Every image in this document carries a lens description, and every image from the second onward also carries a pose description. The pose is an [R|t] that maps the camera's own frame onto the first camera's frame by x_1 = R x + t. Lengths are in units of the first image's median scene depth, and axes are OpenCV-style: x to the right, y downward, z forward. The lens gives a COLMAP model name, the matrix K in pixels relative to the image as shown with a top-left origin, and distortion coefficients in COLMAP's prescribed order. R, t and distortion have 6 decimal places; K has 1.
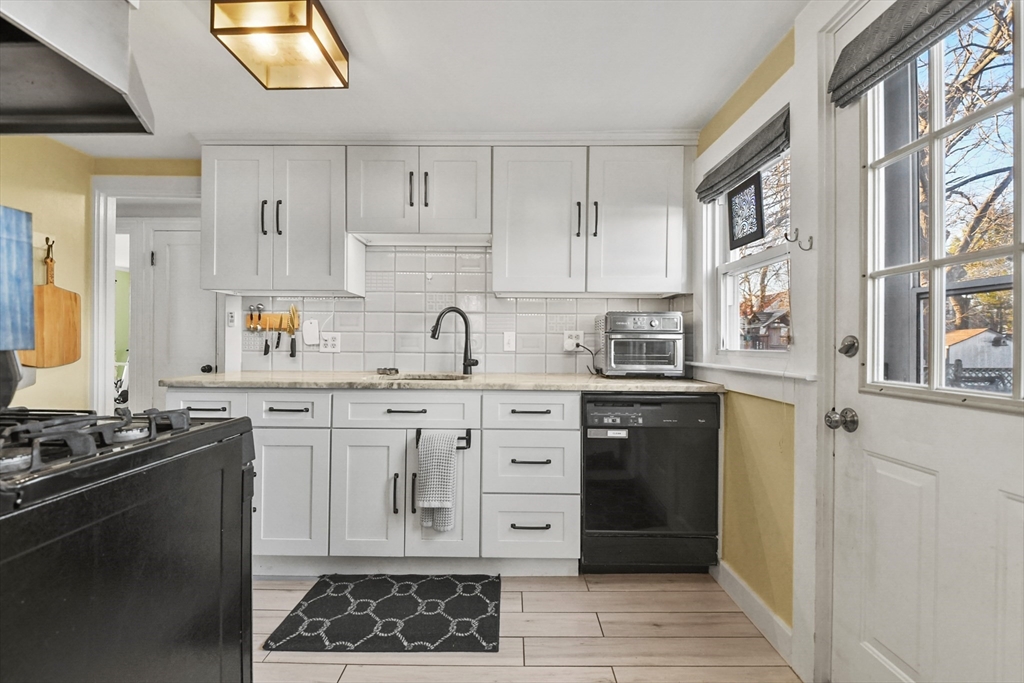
lens RADIAL K [[443.4, 0, 504.6], [0, 443.4, 340.6], [0, 0, 1]] dist [0.009660, -0.011824]
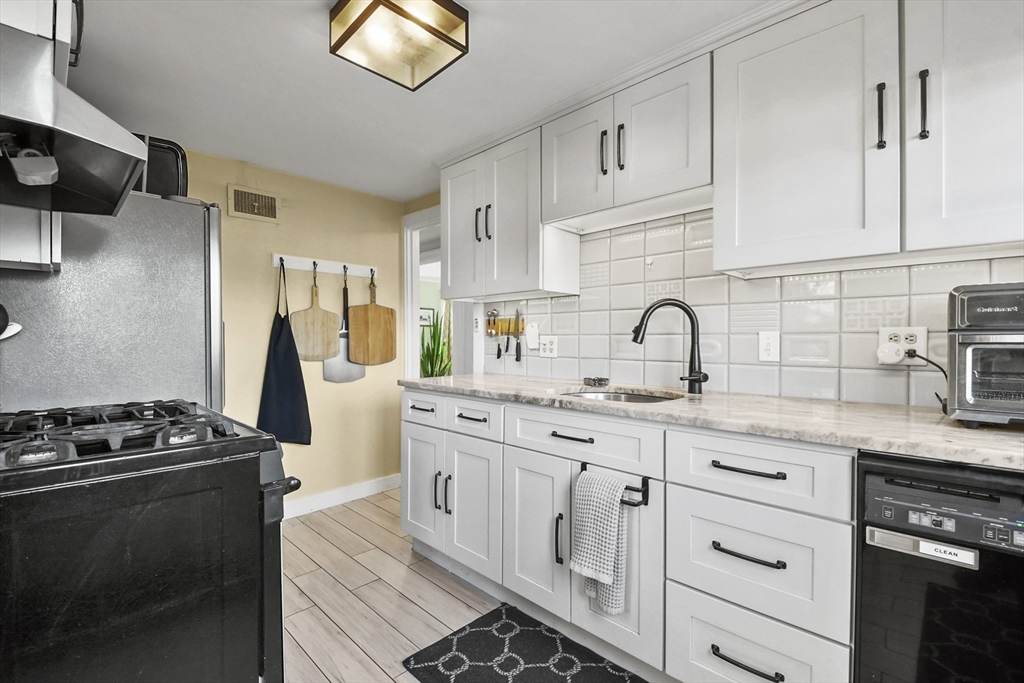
lens RADIAL K [[443.4, 0, 505.7], [0, 443.4, 340.4], [0, 0, 1]] dist [0.009660, -0.011824]
pose [[0.722832, -0.006206, -0.690995, 0.206512], [0.008036, 0.999968, -0.000574, -0.010515], [0.690977, -0.005138, 0.722859, 0.311365]]
